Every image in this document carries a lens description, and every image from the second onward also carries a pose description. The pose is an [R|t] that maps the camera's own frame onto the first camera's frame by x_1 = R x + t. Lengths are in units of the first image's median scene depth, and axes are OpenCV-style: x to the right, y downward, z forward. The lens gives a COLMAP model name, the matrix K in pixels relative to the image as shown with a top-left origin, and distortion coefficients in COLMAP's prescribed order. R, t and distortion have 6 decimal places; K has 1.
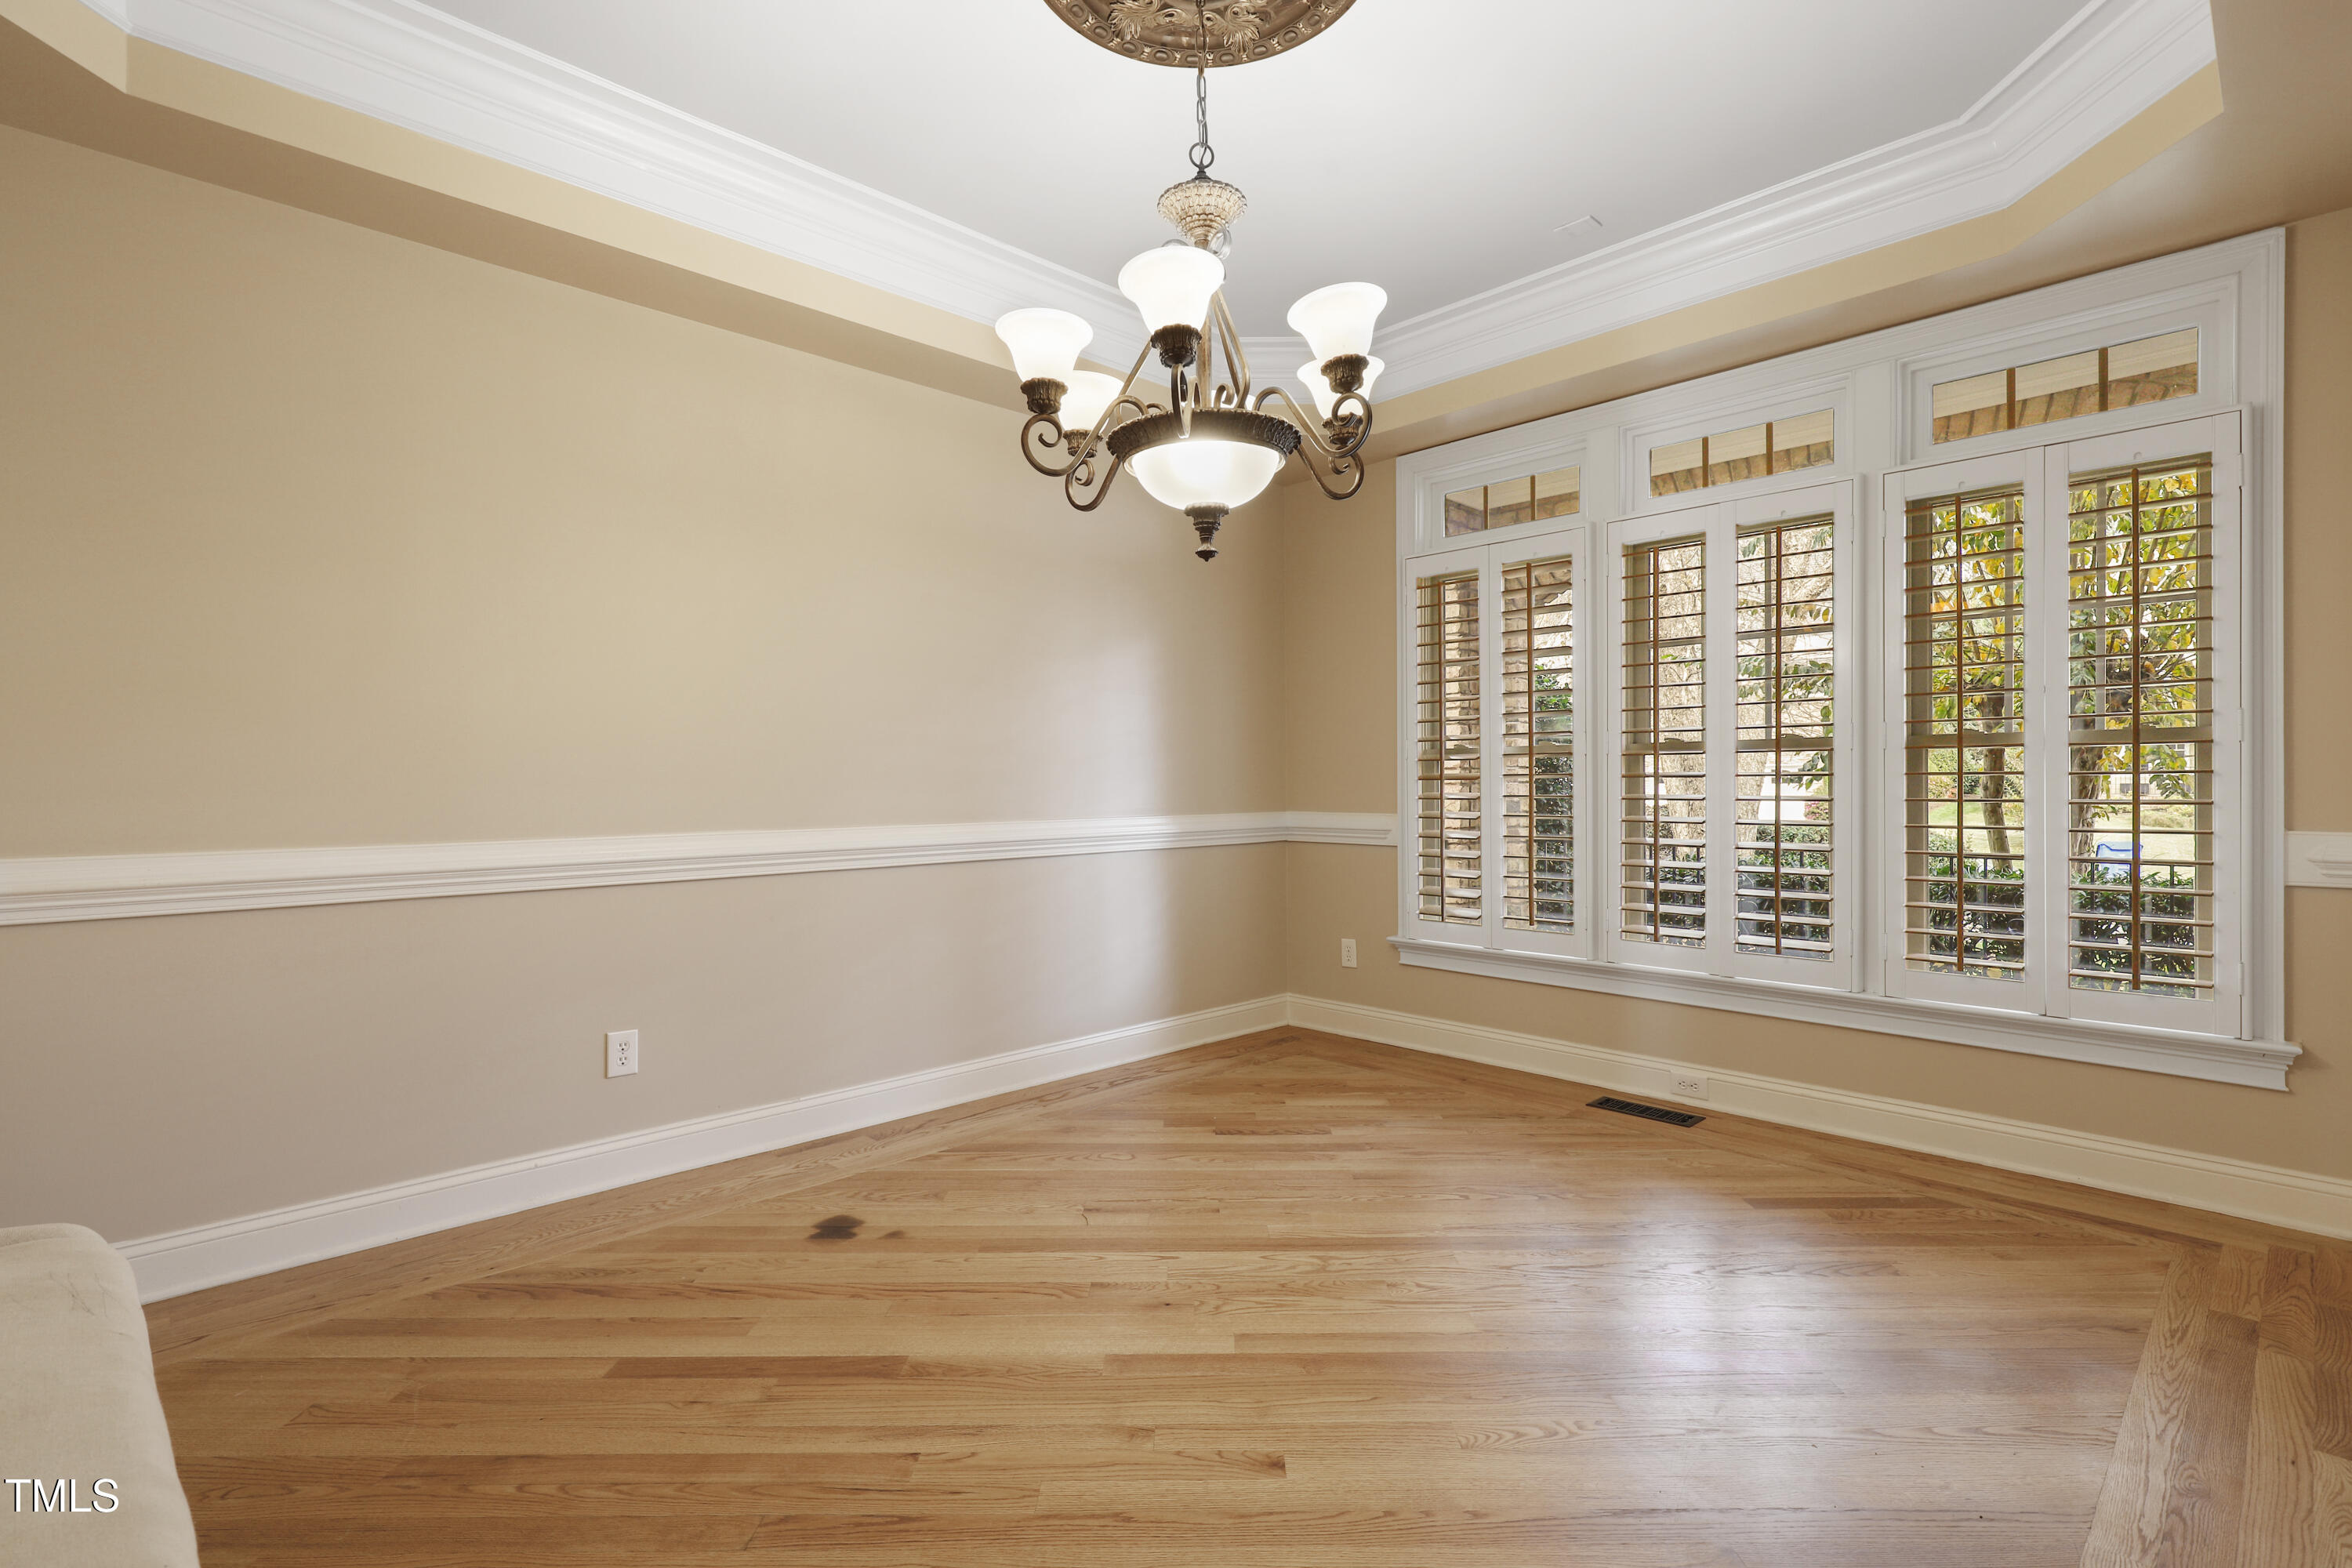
lens RADIAL K [[1081.8, 0, 1182.6], [0, 1081.8, 798.2], [0, 0, 1]] dist [0.002067, 0.000310]
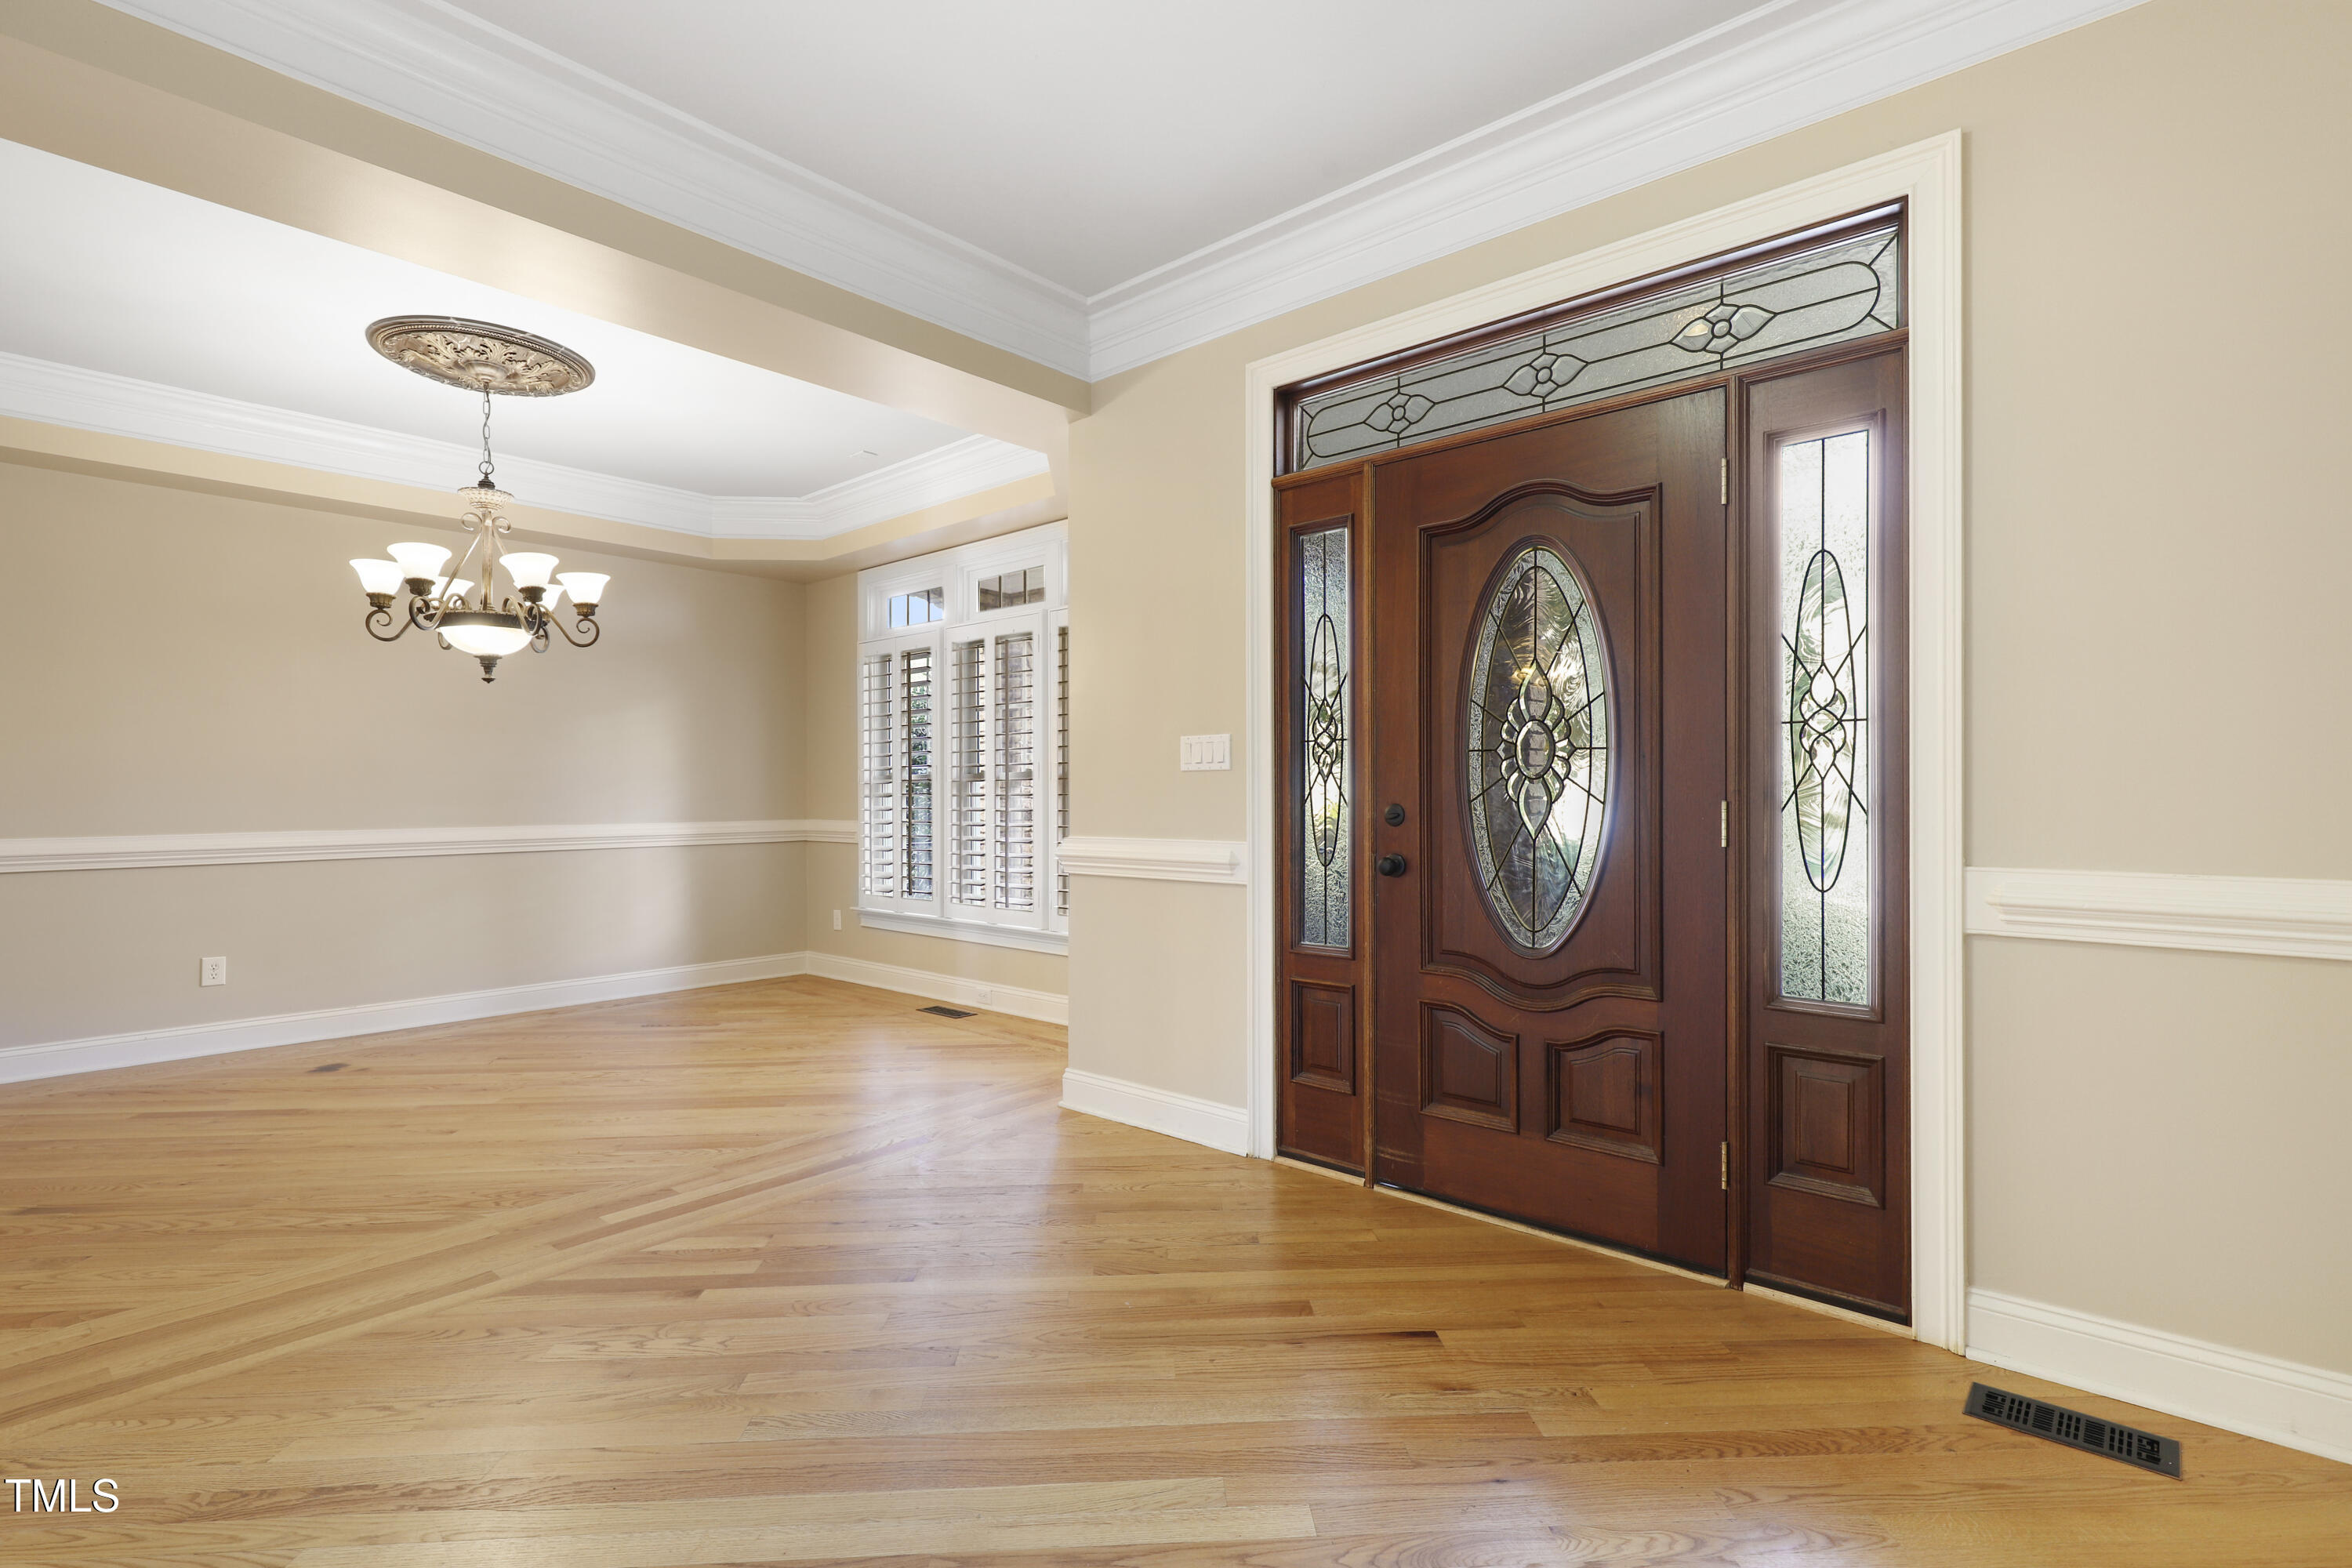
lens RADIAL K [[1093.5, 0, 1177.8], [0, 1093.5, 801.7], [0, 0, 1]] dist [0.002353, 0.000743]
pose [[0.997054, 0.004098, 0.076587, 0.743305], [-0.003658, 0.999976, -0.005883, -0.005604], [-0.076609, 0.005585, 0.997046, -0.682028]]
